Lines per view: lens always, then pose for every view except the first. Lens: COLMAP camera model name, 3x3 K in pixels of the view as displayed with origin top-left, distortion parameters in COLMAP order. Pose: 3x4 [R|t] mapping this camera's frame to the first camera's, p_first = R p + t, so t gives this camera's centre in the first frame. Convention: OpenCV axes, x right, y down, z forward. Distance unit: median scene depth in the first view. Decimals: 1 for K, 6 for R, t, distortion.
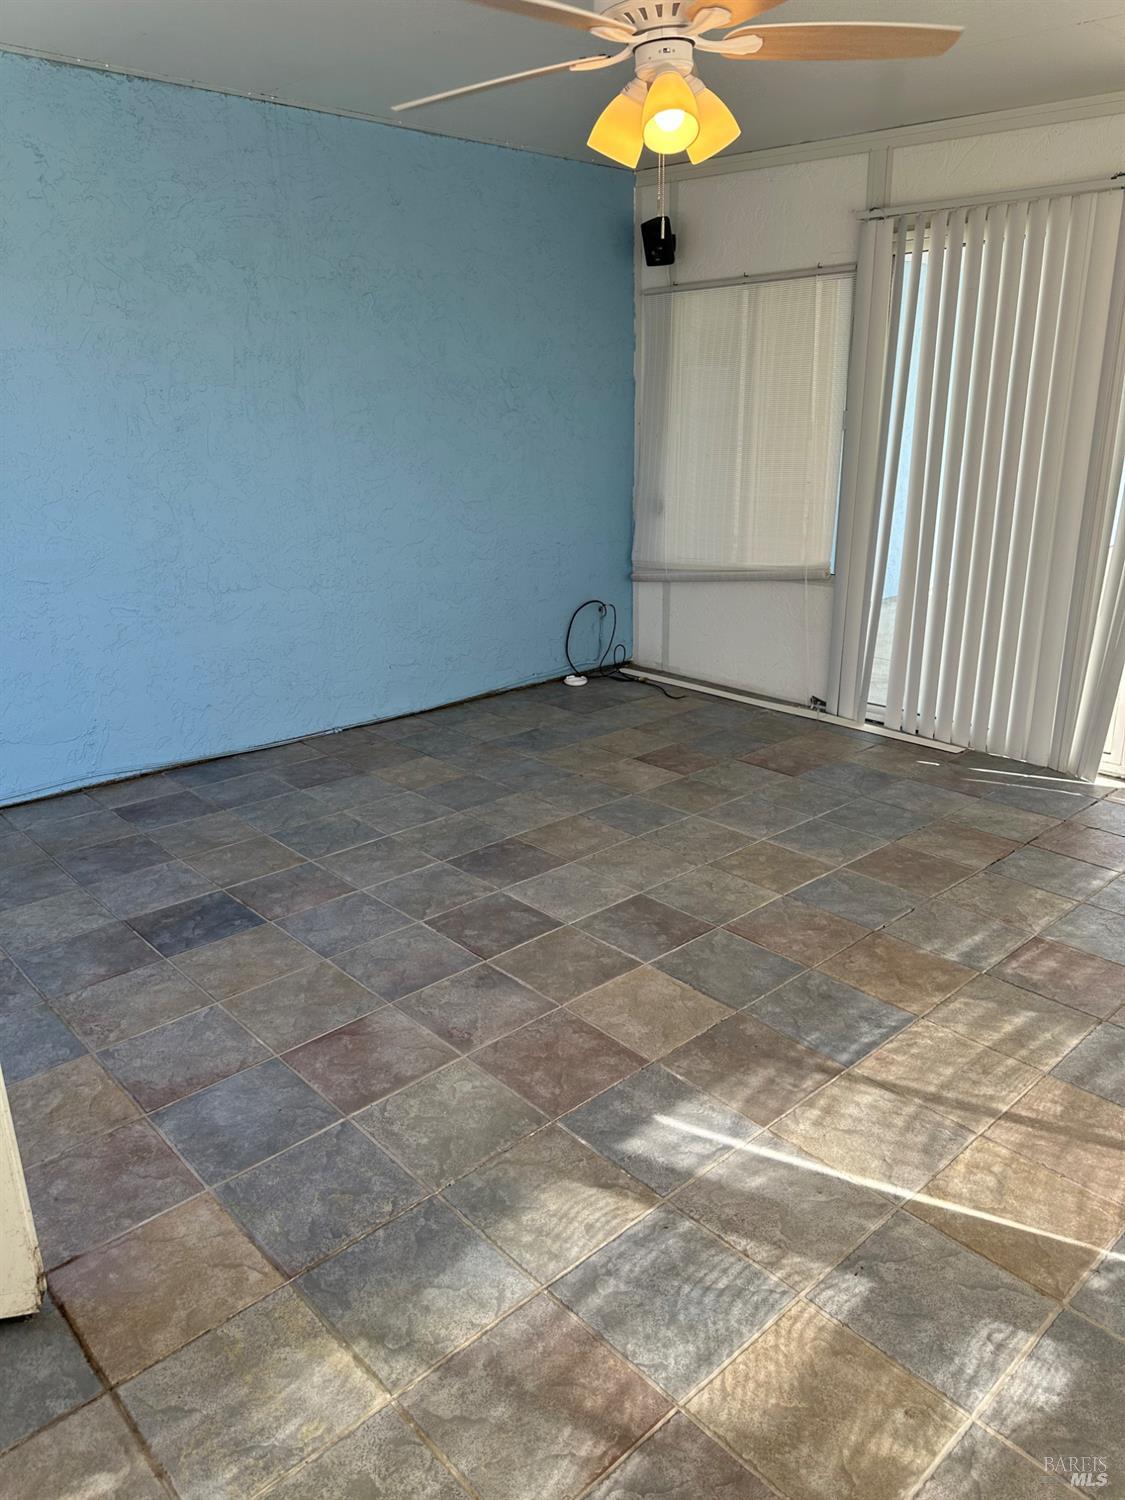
lens RADIAL K [[1059.7, 0, 558.1], [0, 1059.7, 750.8], [0, 0, 1]] dist [0.104090, -0.140004]
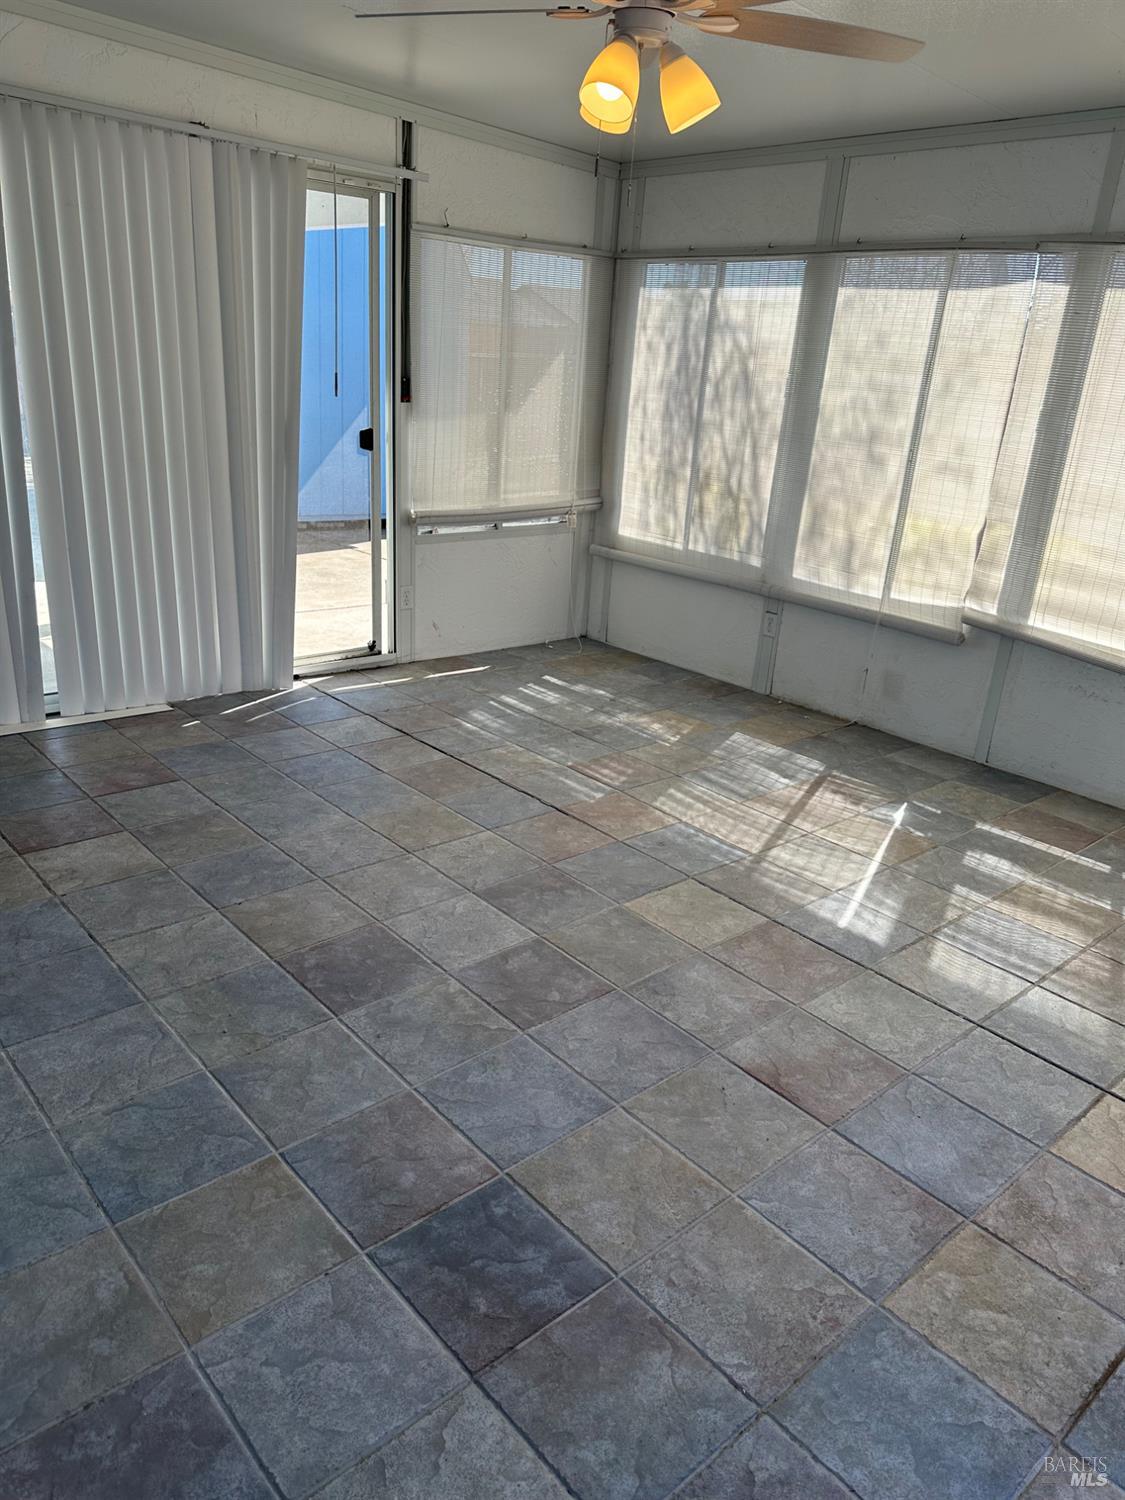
lens RADIAL K [[1059.7, 0, 558.1], [0, 1059.7, 750.8], [0, 0, 1]] dist [0.104090, -0.140004]
pose [[0.008231, -0.334737, 0.942276, -0.830677], [0.248479, 0.913437, 0.322321, -0.286241], [-0.968602, 0.231482, 0.090694, 0.886741]]
